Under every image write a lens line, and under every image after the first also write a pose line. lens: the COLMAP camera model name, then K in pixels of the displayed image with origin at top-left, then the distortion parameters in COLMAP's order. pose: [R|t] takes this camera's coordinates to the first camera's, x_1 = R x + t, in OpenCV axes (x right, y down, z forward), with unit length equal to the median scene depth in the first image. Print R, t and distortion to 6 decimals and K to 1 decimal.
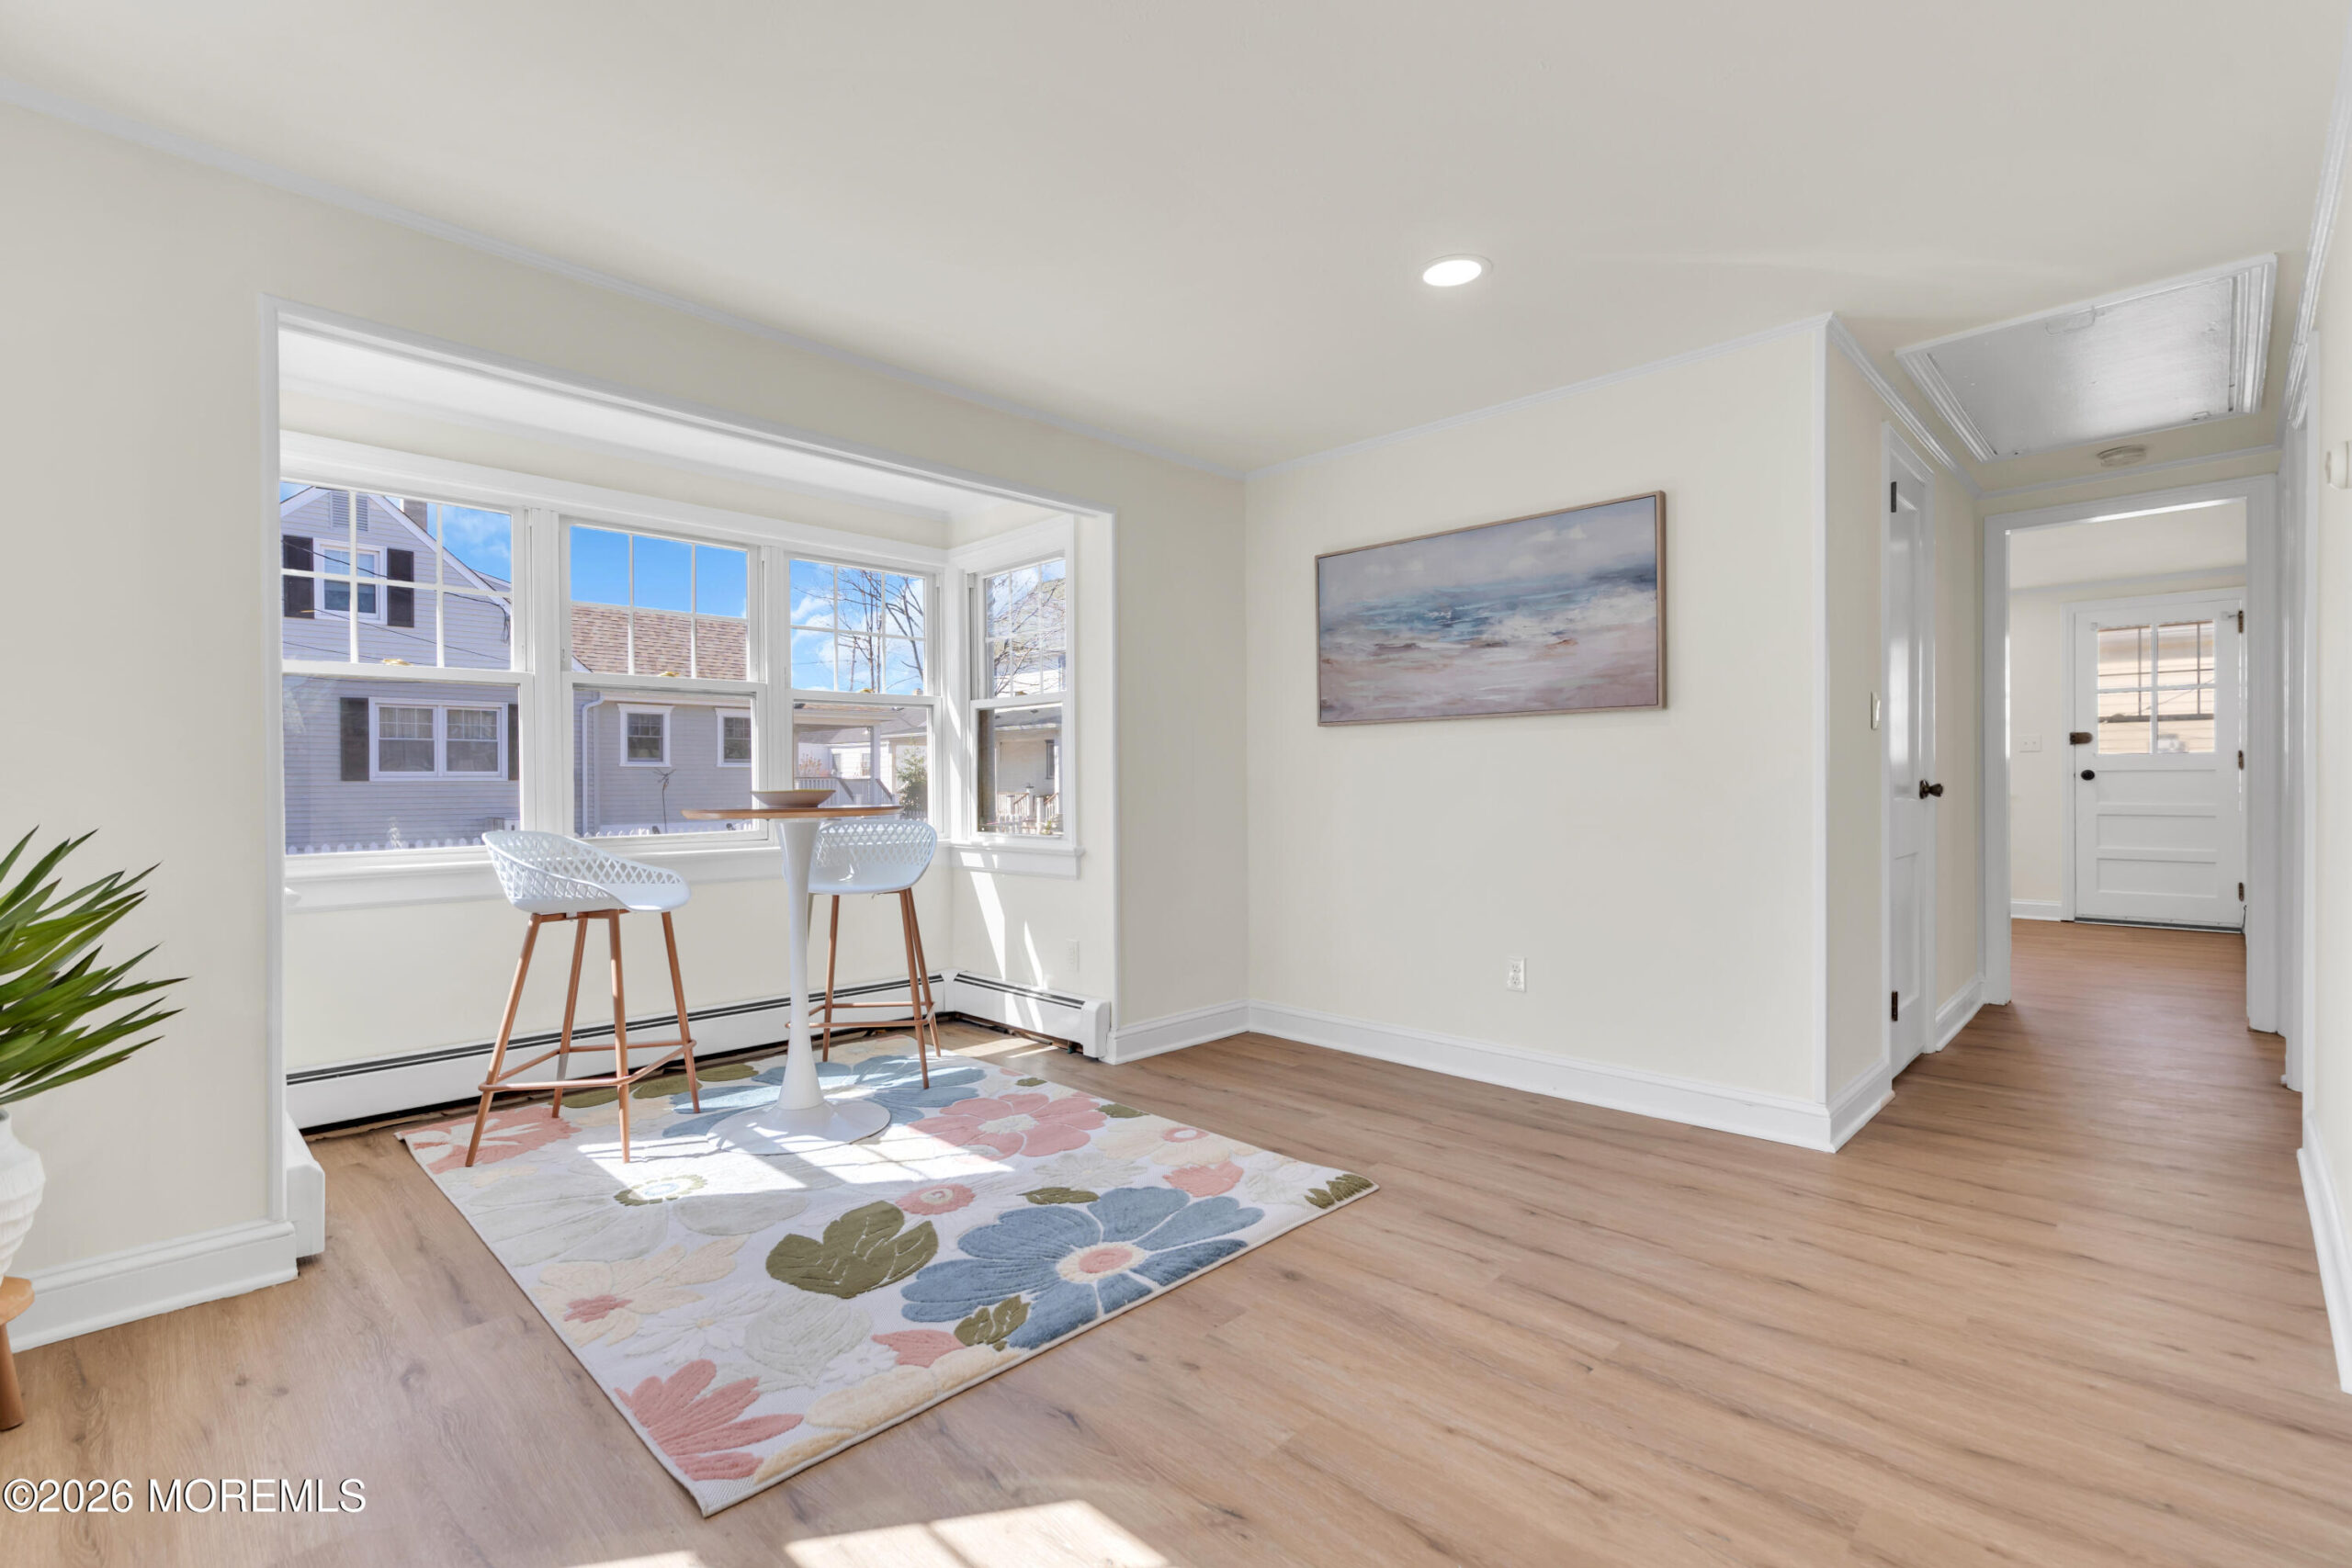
lens RADIAL K [[1066.8, 0, 1185.8], [0, 1066.8, 782.6], [0, 0, 1]] dist [0.000469, 0.003380]
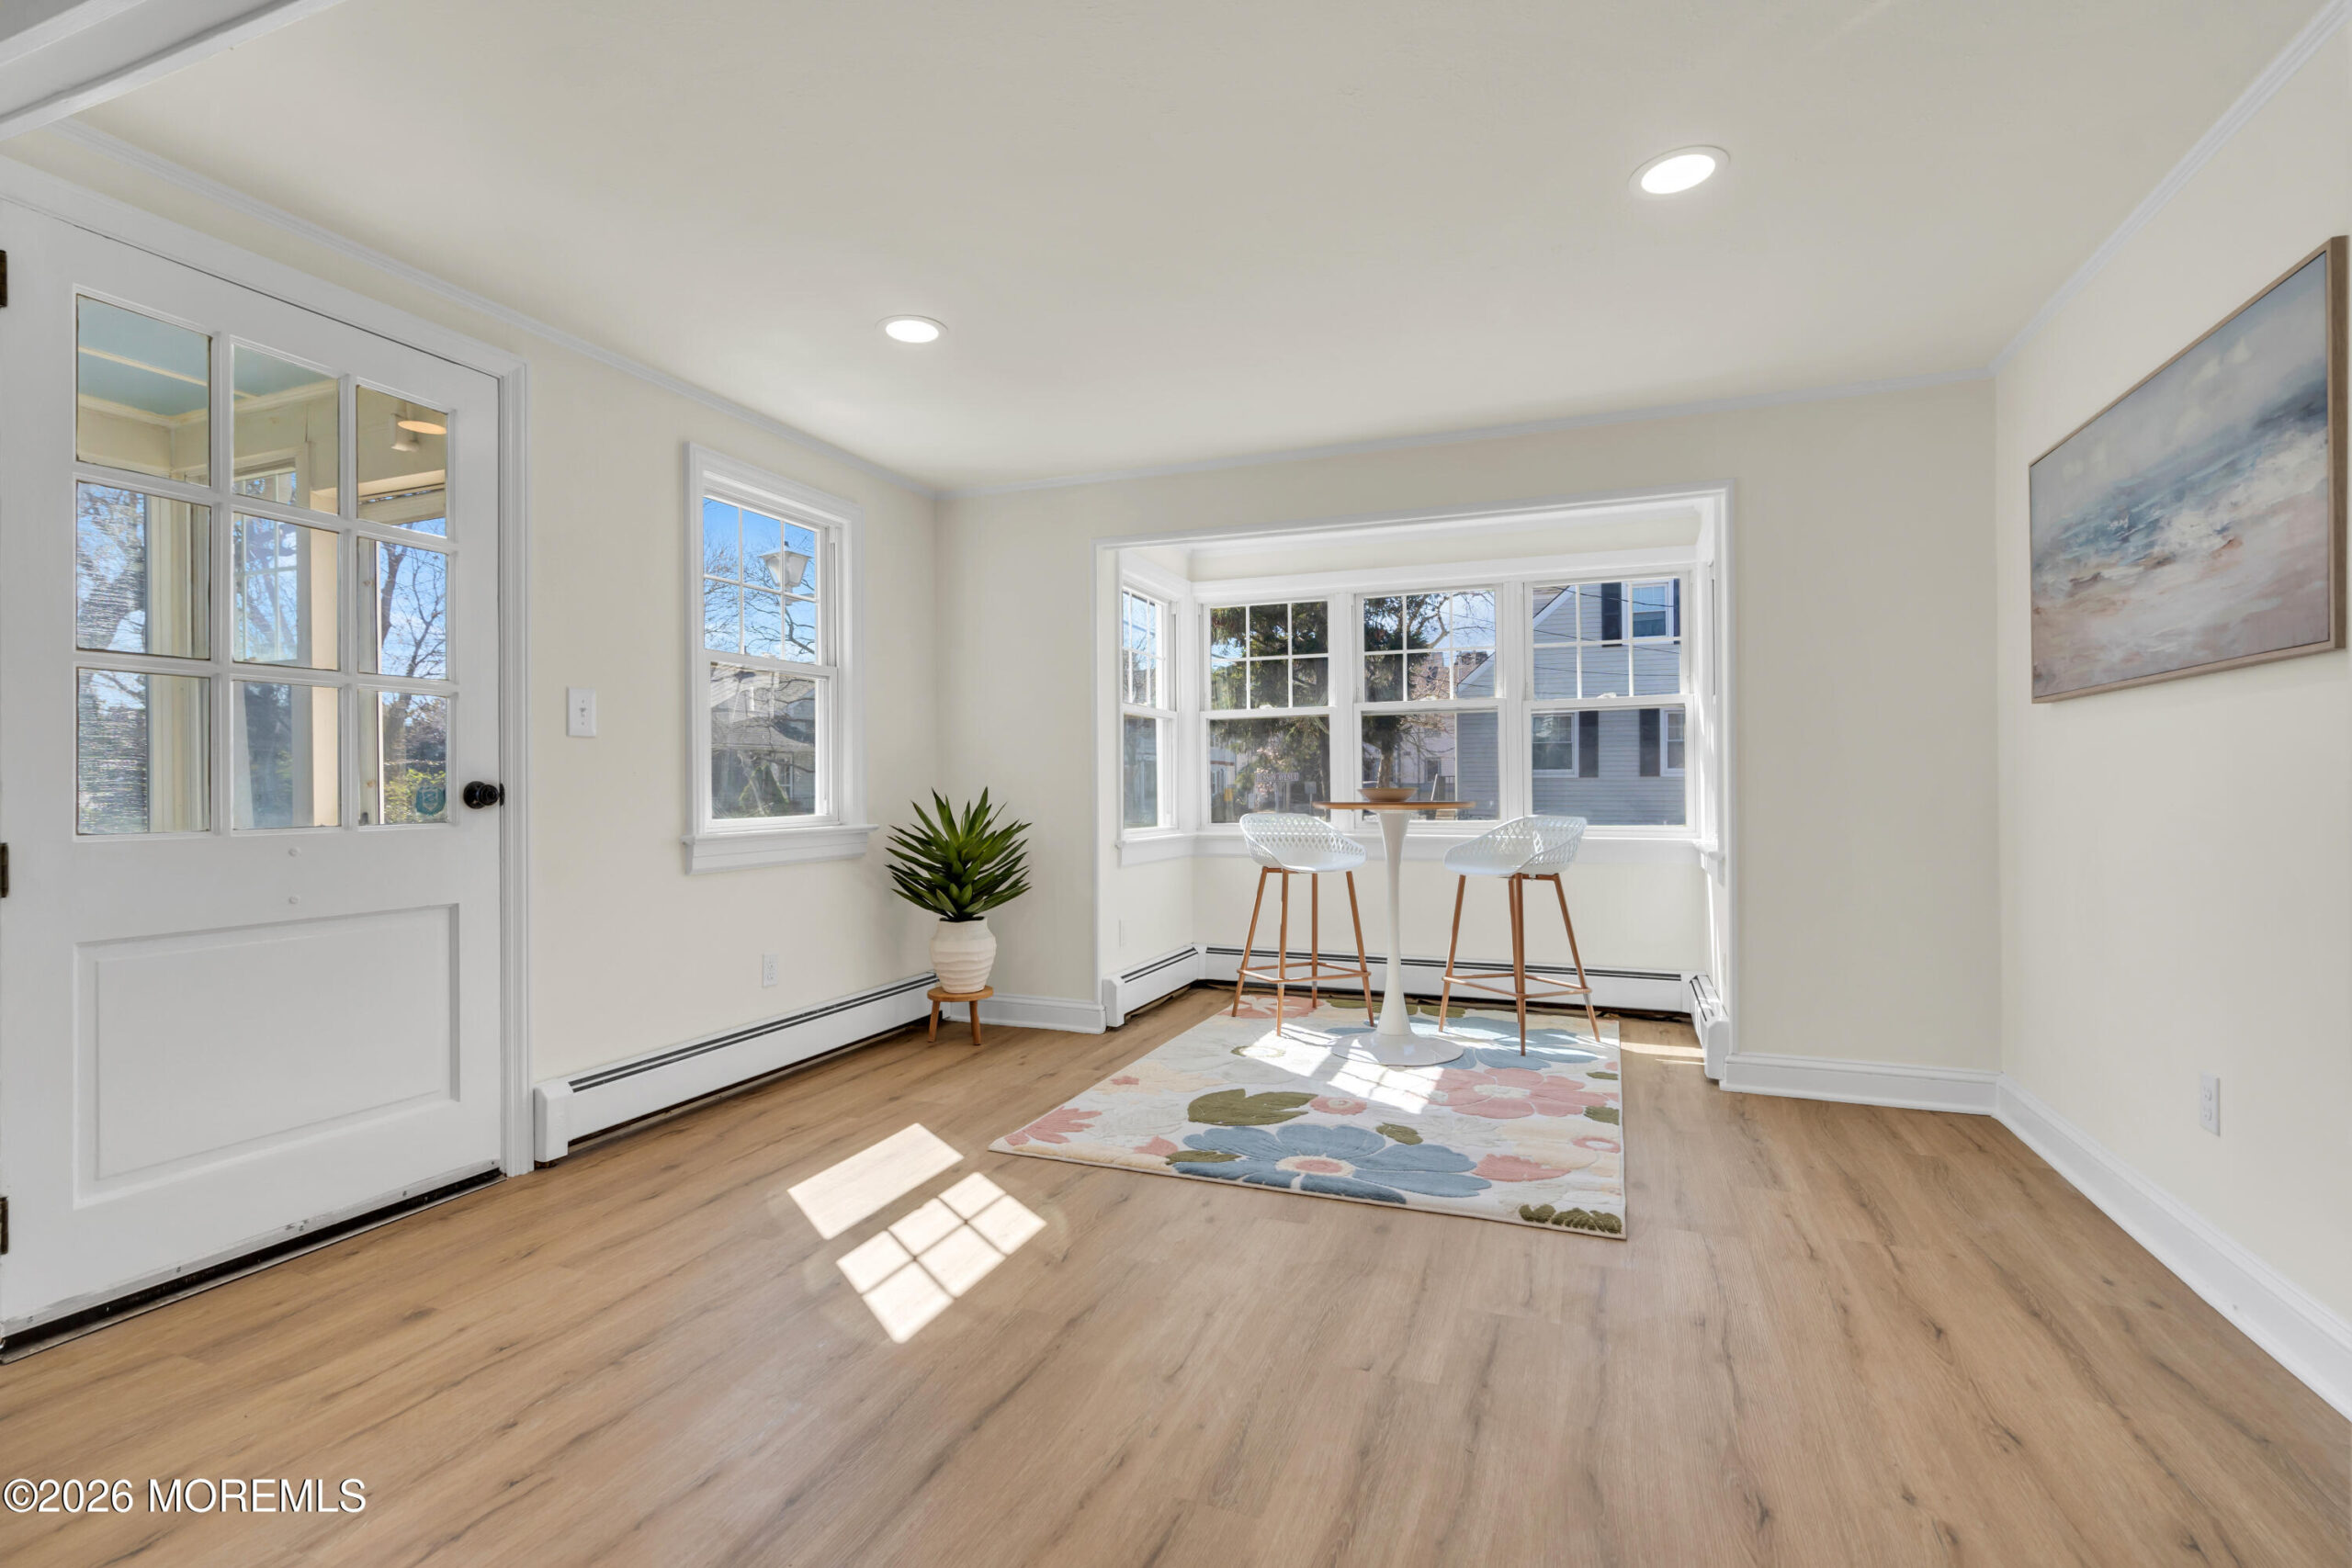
lens RADIAL K [[1066.8, 0, 1183.7], [0, 1066.8, 783.7], [0, 0, 1]] dist [0.000469, 0.003380]
pose [[0.388743, 0.002724, -0.921342, 0.710614], [0.002439, 0.999989, 0.003985, -0.004582], [0.921343, -0.003796, 0.388732, 0.259532]]
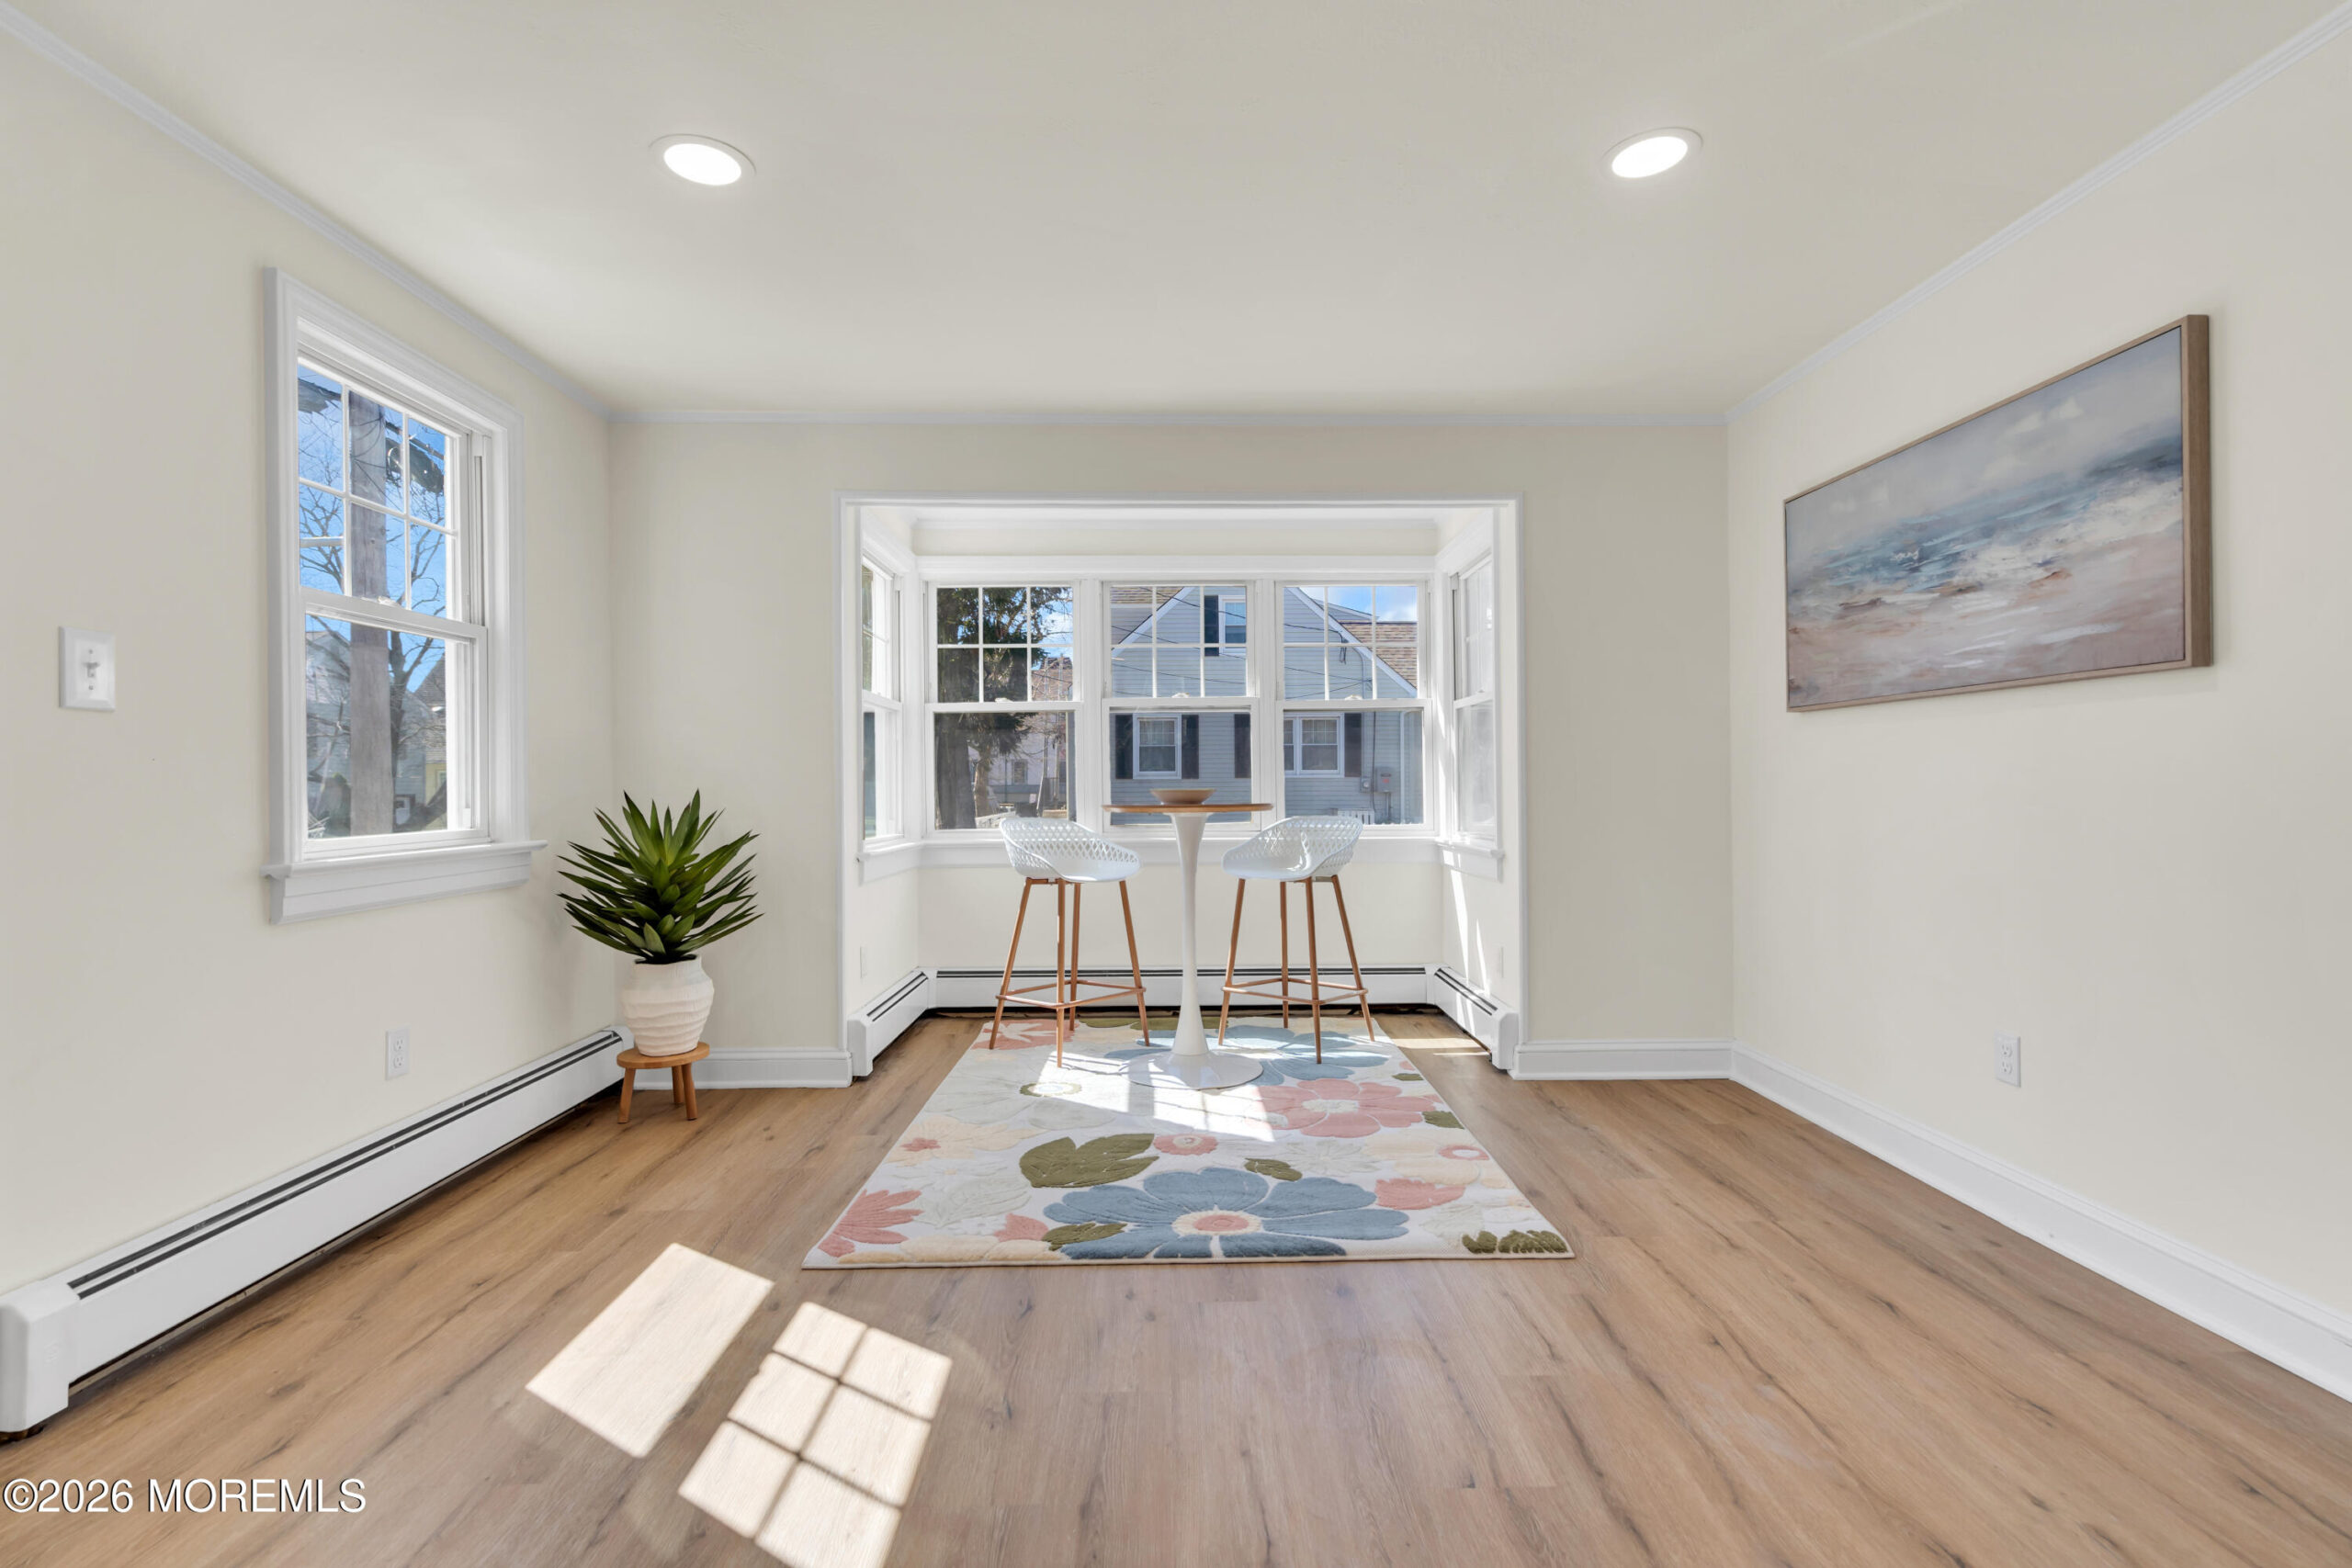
lens RADIAL K [[1066.8, 0, 1180.5], [0, 1066.8, 782.0], [0, 0, 1]] dist [0.000469, 0.003380]
pose [[0.709533, -0.000057, -0.704672, 0.464365], [0.002474, 0.999994, 0.002411, -0.004438], [0.704668, -0.003454, 0.709529, 0.139735]]
